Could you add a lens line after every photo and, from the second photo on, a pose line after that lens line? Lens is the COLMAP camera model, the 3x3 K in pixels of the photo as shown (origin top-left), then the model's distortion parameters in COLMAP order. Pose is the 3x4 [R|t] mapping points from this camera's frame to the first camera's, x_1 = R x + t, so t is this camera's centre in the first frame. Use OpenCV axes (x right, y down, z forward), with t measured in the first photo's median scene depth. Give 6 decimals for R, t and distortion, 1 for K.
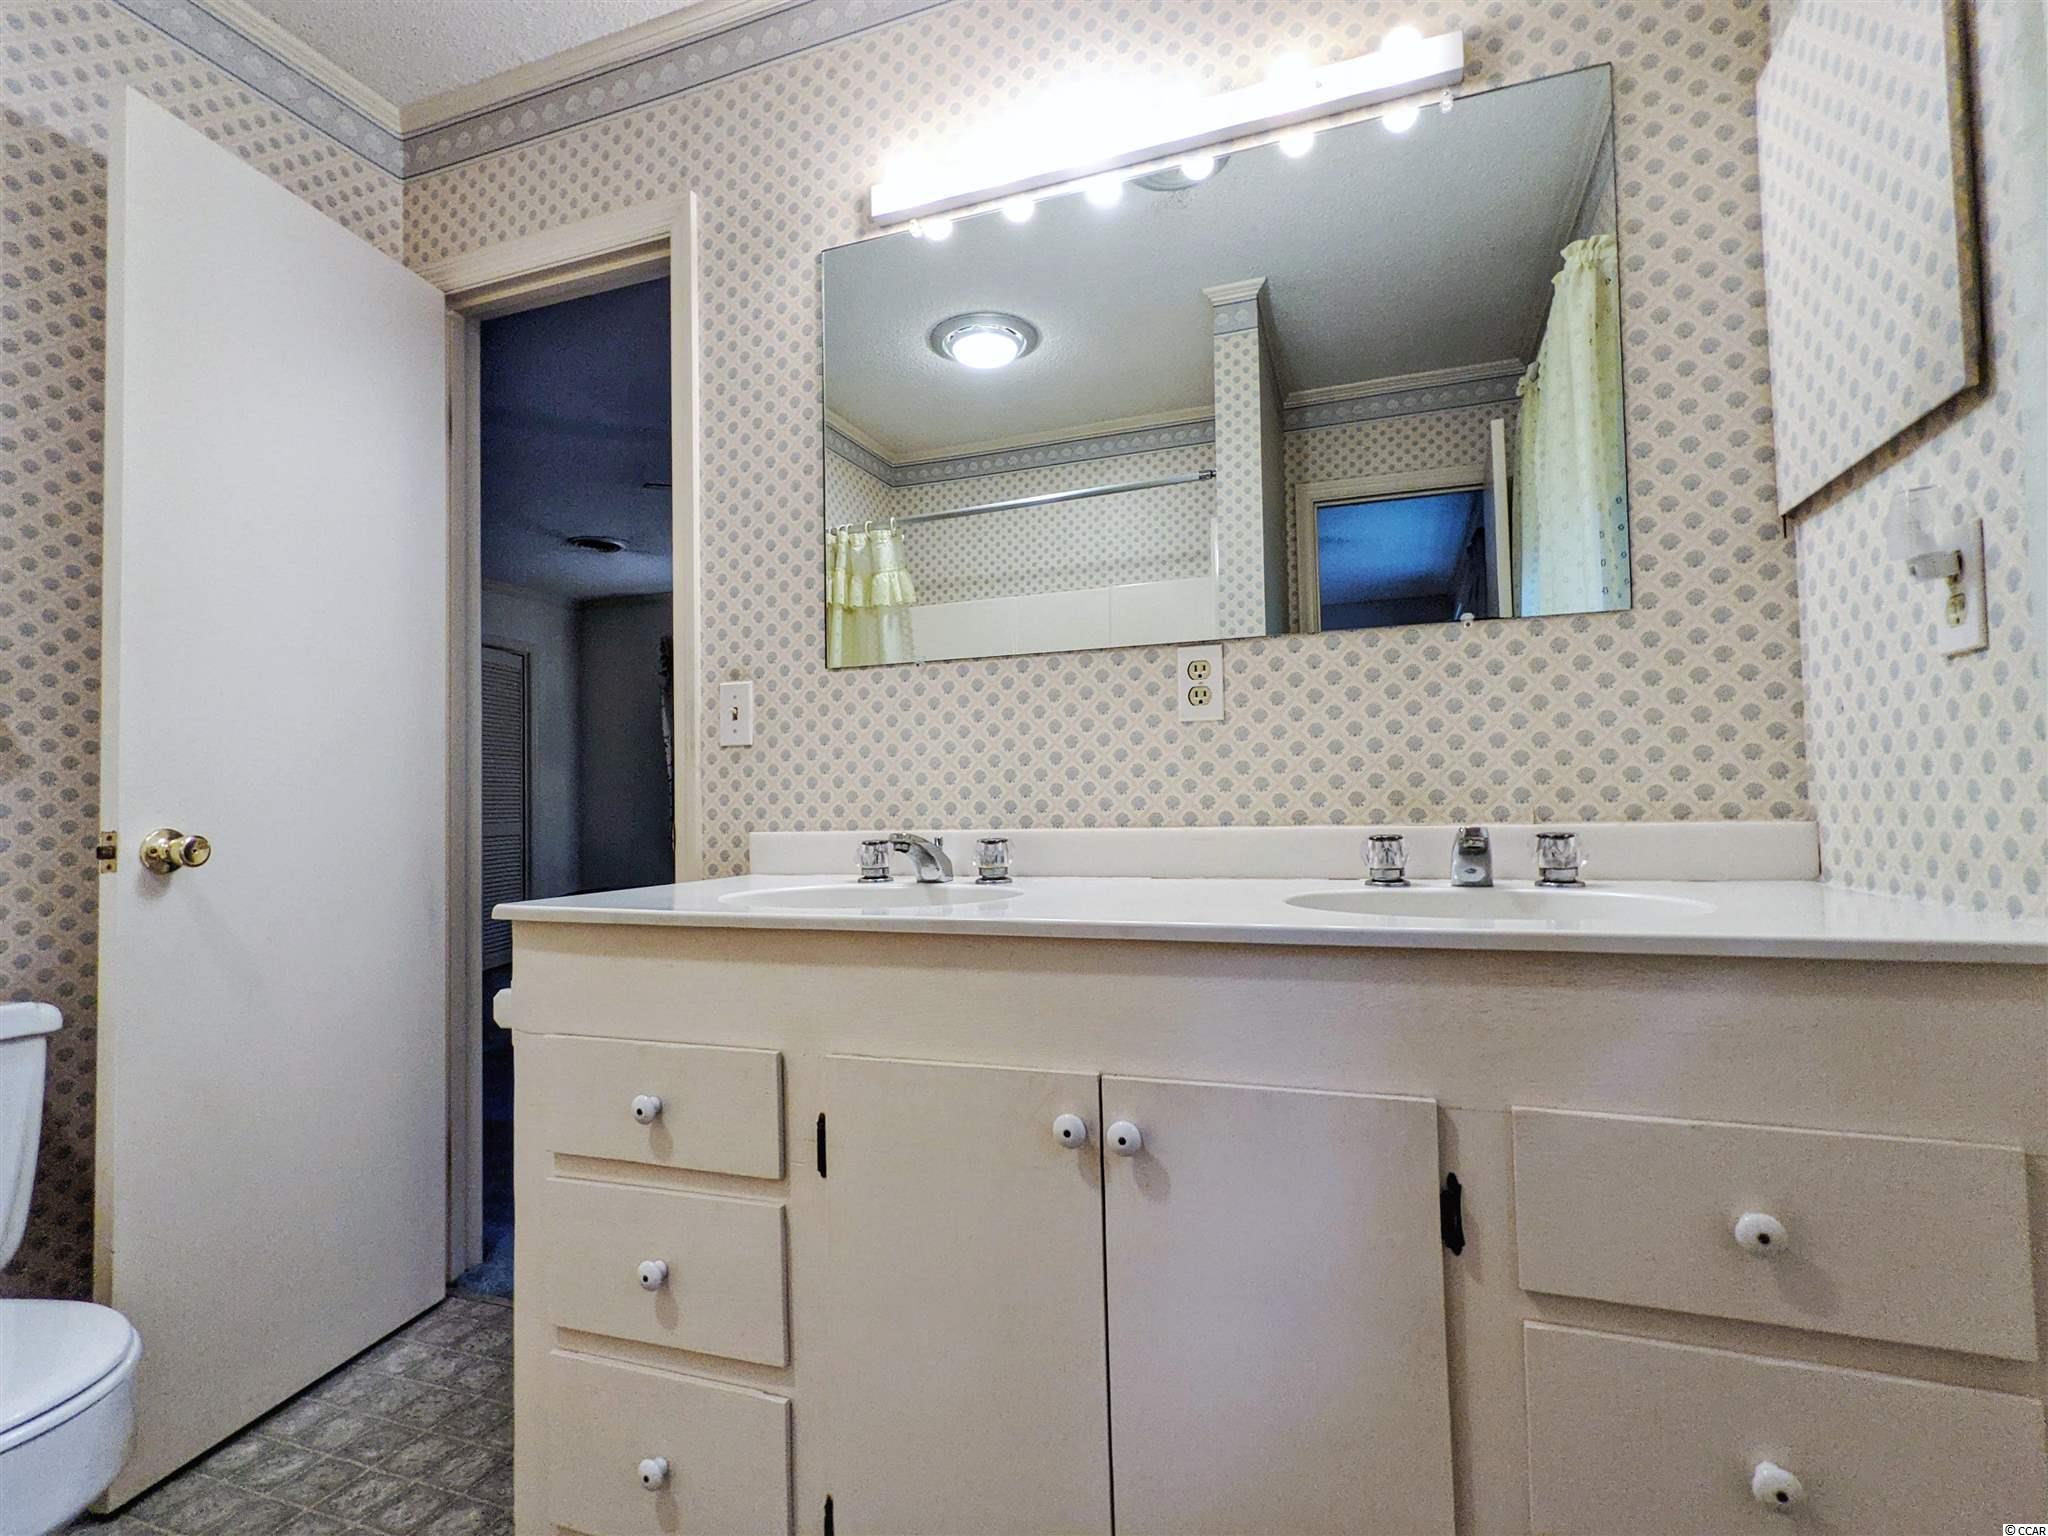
lens RADIAL K [[997.1, 0, 1039.3], [0, 997.1, 773.1], [0, 0, 1]] dist [0.013970, 0.000542]
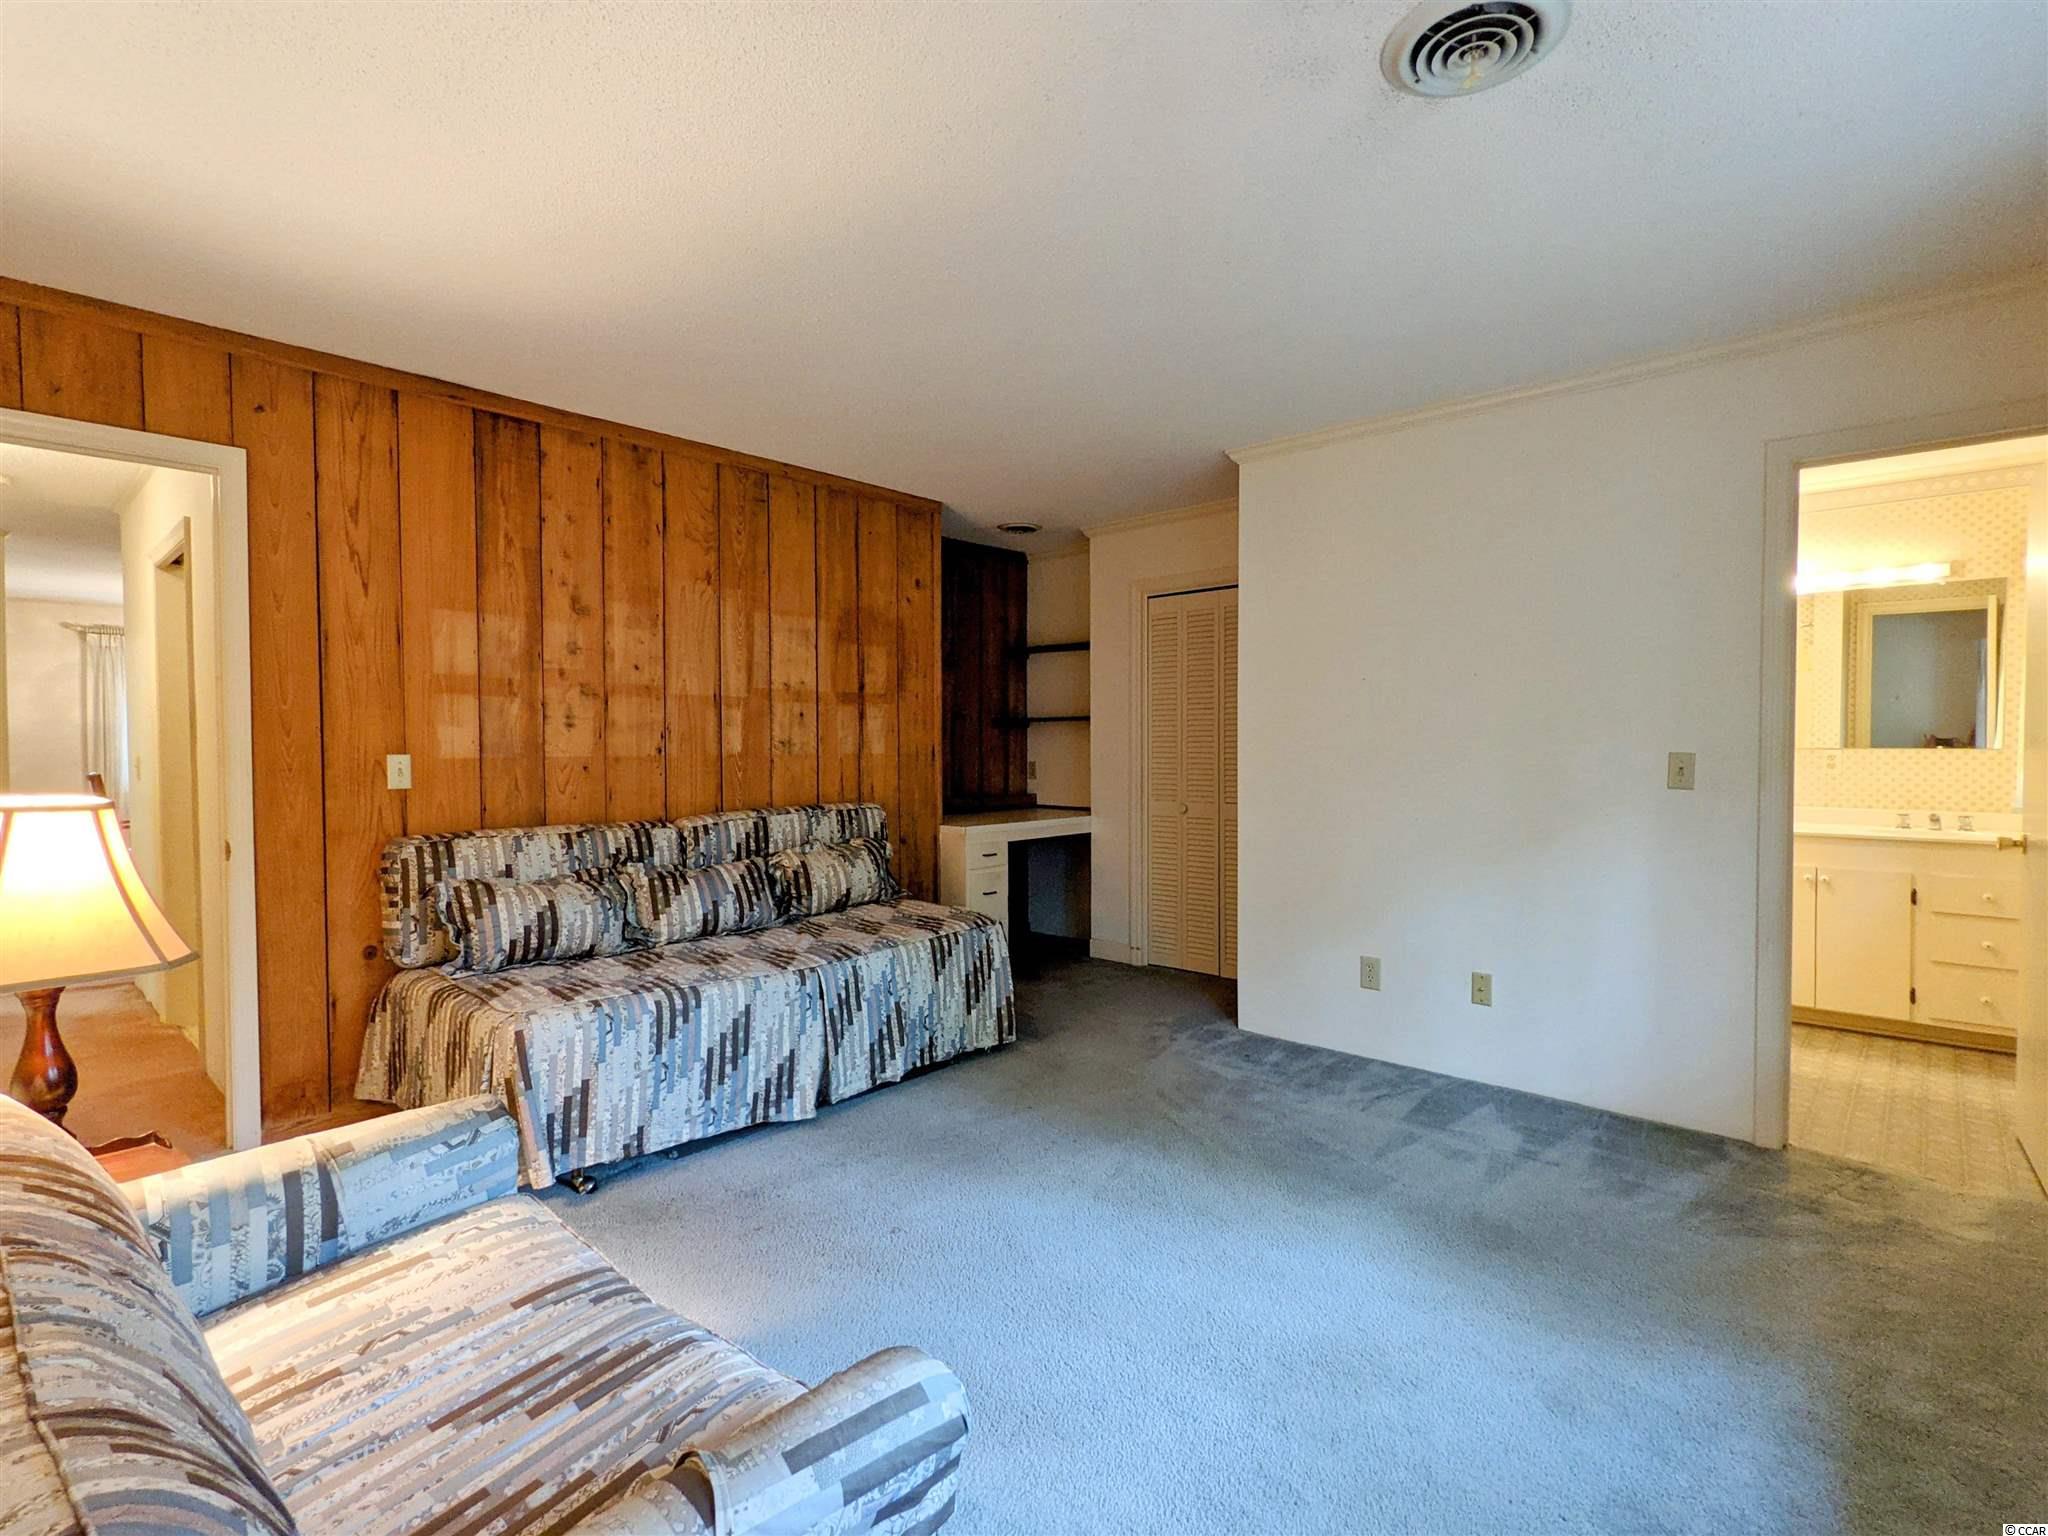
lens RADIAL K [[997.1, 0, 1039.3], [0, 997.1, 773.1], [0, 0, 1]] dist [0.013970, 0.000542]
pose [[0.923967, 0.028723, -0.381392, -1.010095], [-0.002906, 0.997675, 0.068096, -0.283726], [0.382461, -0.061810, 0.921902, -3.105145]]
